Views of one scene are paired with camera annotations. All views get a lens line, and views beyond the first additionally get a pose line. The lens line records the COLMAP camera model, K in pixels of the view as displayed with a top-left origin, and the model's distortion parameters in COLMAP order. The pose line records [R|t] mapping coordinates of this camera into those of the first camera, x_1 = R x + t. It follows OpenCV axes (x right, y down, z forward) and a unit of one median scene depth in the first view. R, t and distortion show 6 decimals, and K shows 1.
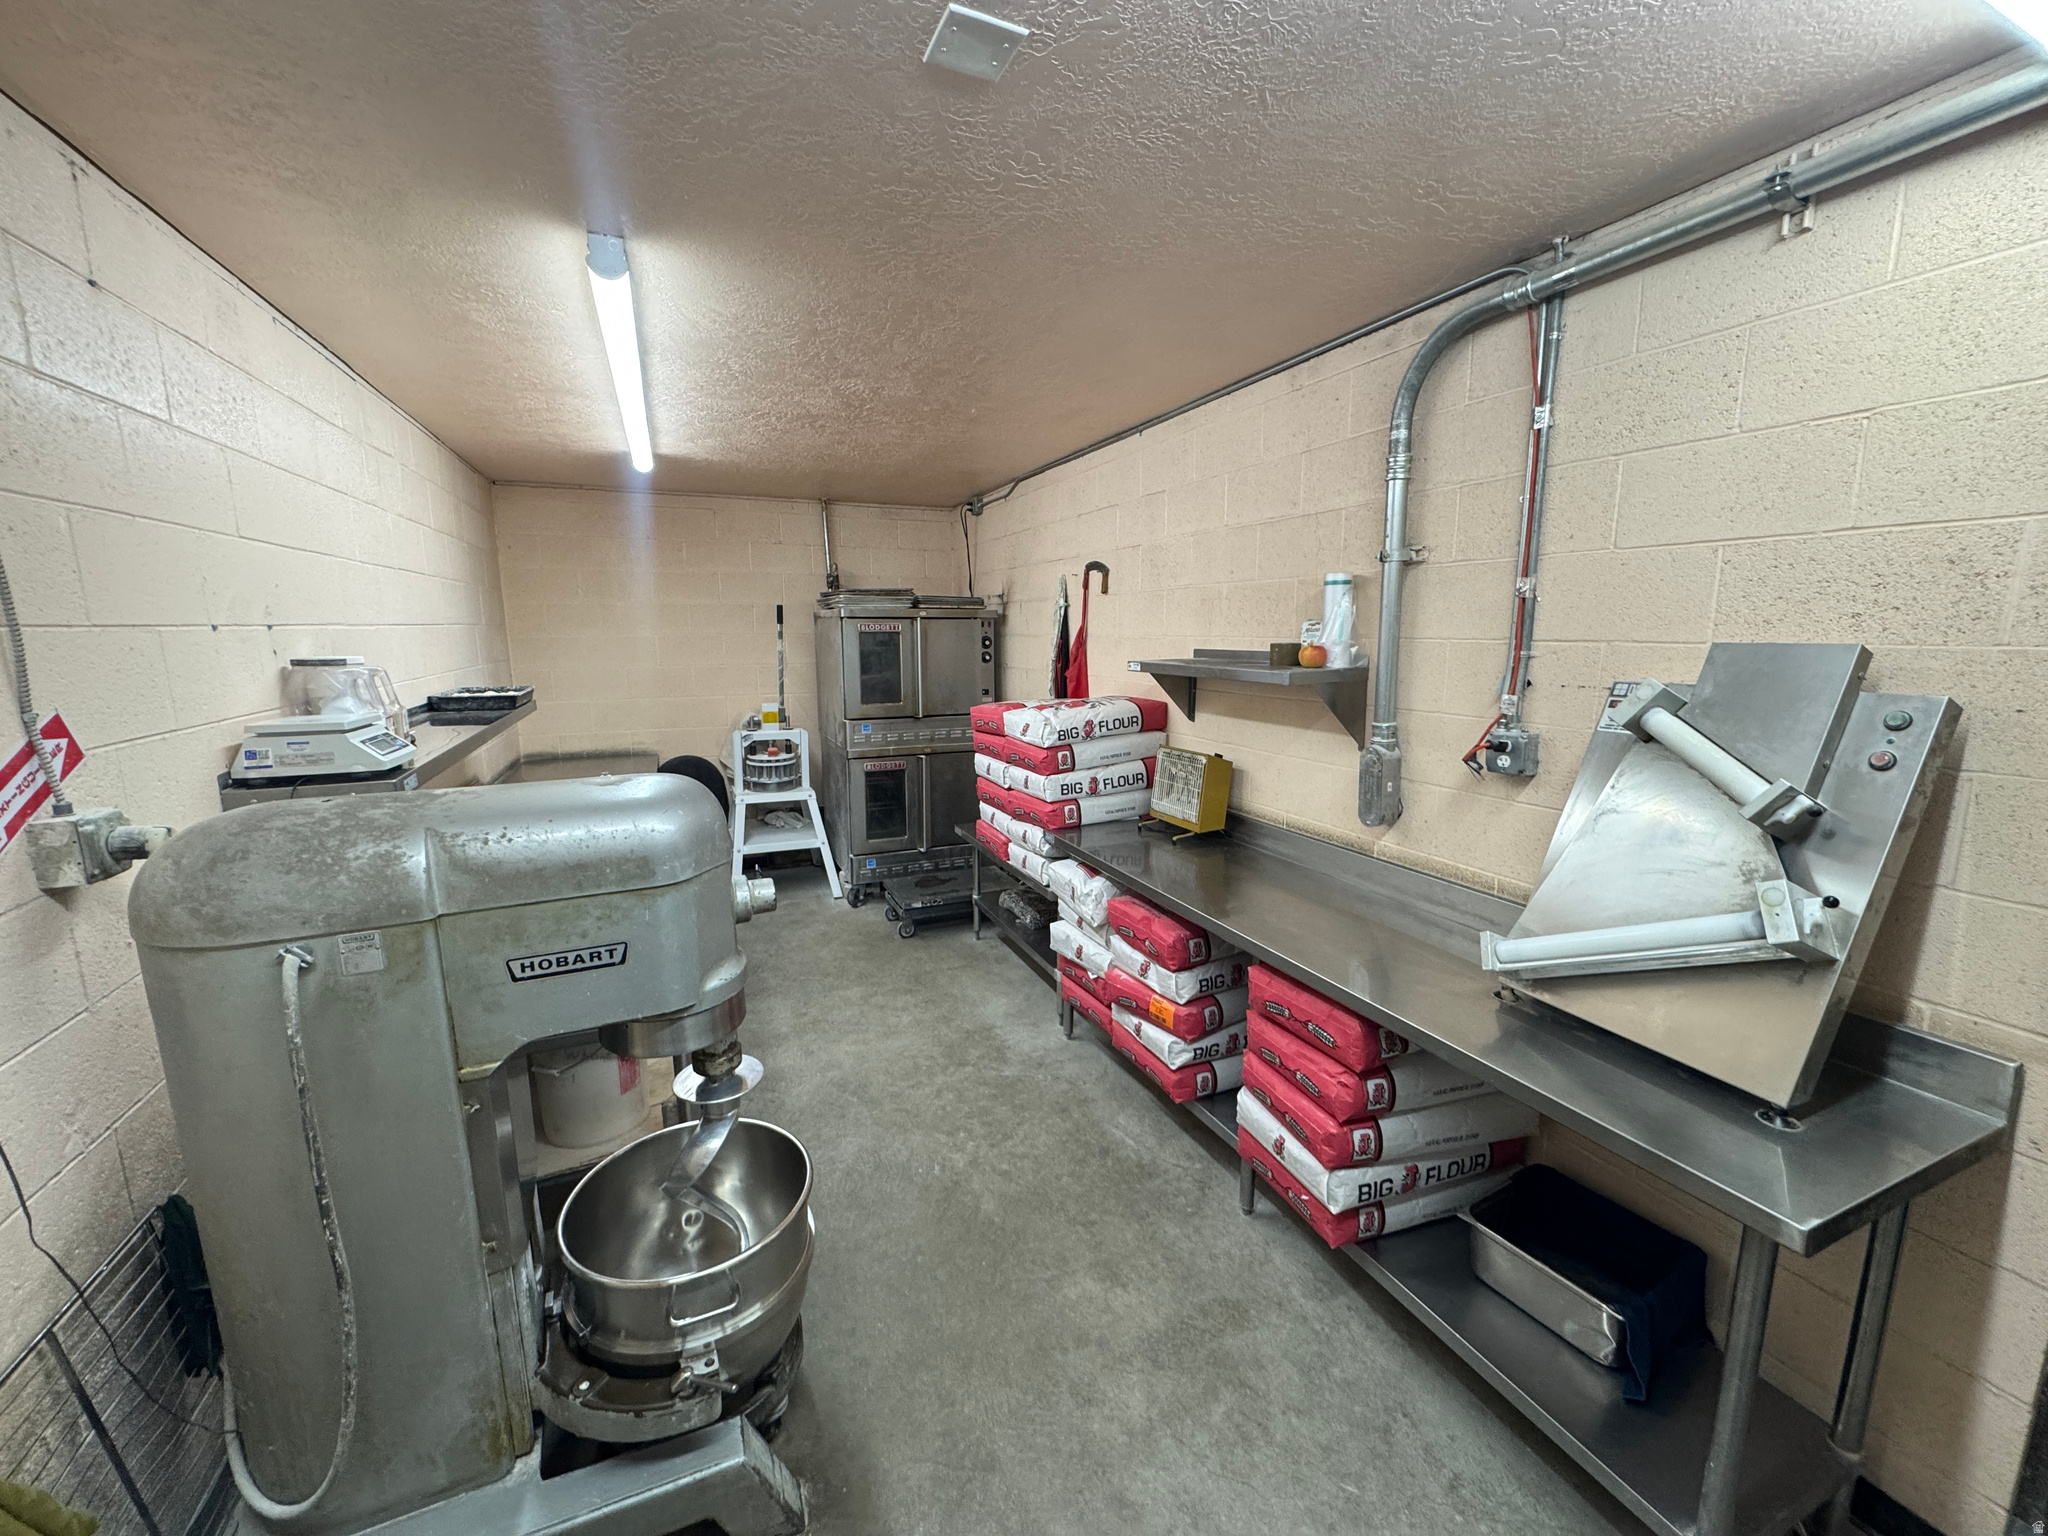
lens RADIAL K [[813.0, 0, 1021.8], [0, 813.0, 761.2], [0, 0, 1]] dist [-0.002713, -0.000126]
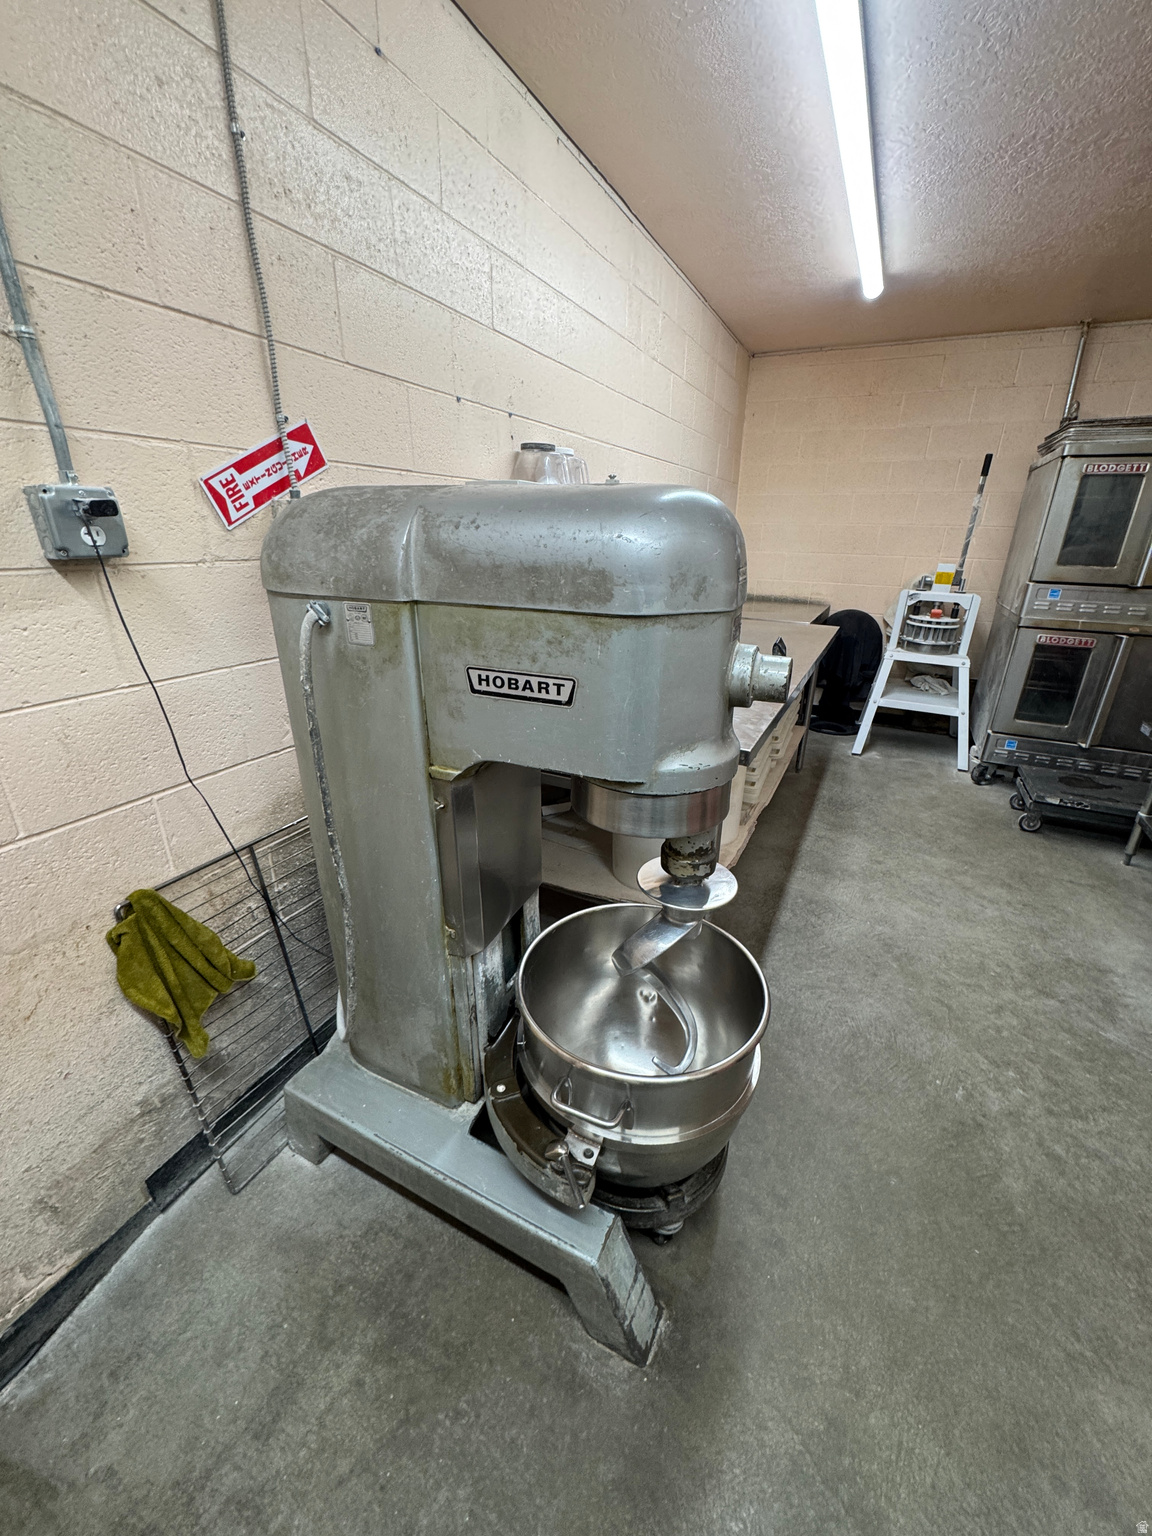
lens RADIAL K [[609.7, 0, 581.8], [0, 609.7, 766.8], [0, 0, 1]] dist [-0.002713, -0.000126]
pose [[0.651175, 0.286955, -0.702587, -0.012704], [-0.144417, 0.955699, 0.256483, 0.066649], [0.745060, -0.065549, 0.663768, 0.267045]]
